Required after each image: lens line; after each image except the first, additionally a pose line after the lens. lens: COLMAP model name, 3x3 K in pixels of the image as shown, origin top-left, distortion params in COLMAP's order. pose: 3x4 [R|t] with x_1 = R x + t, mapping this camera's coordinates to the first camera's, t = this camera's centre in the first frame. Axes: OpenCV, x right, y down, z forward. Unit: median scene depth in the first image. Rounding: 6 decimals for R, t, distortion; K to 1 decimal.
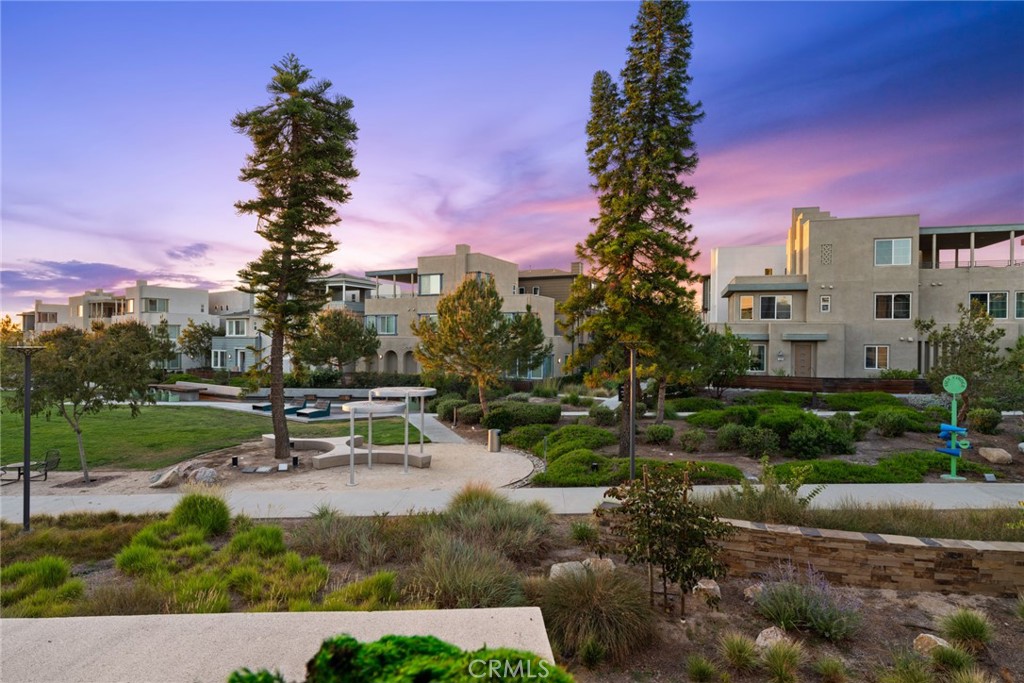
lens RADIAL K [[526.3, 0, 508.9], [0, 526.3, 337.0], [0, 0, 1]] dist [-0.001947, 0.002514]
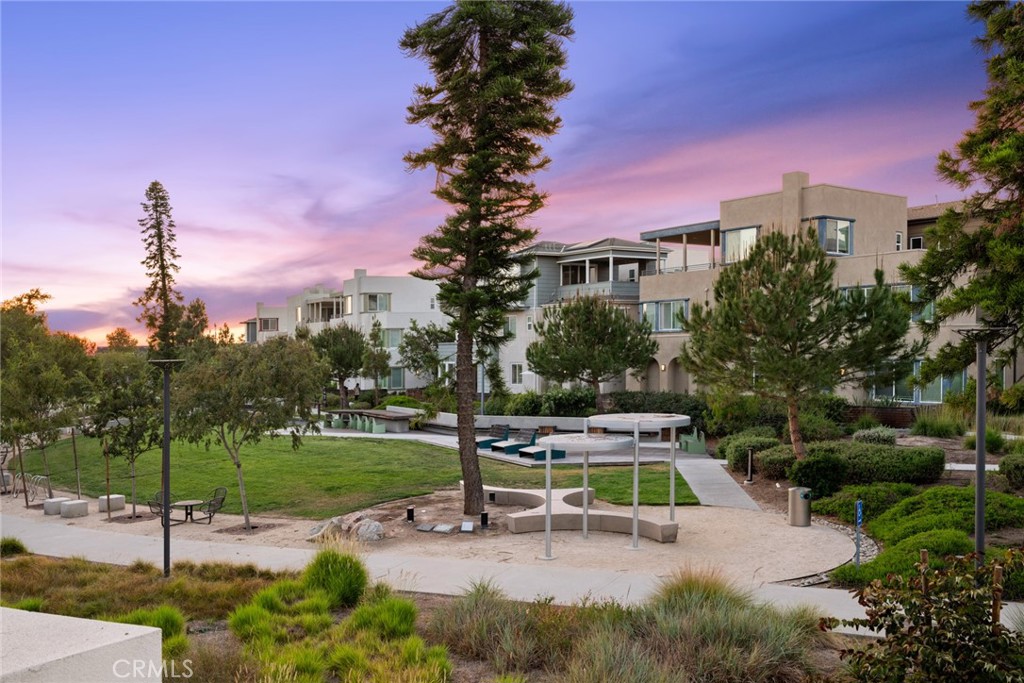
lens RADIAL K [[875.2, 0, 515.5], [0, 875.2, 333.0], [0, 0, 1]] dist [0.023691, -0.064210]
pose [[0.896887, -0.032829, -0.441039, 0.130216], [0.031584, 0.999449, -0.010165, 0.004303], [0.441130, -0.004813, 0.897430, -0.009225]]
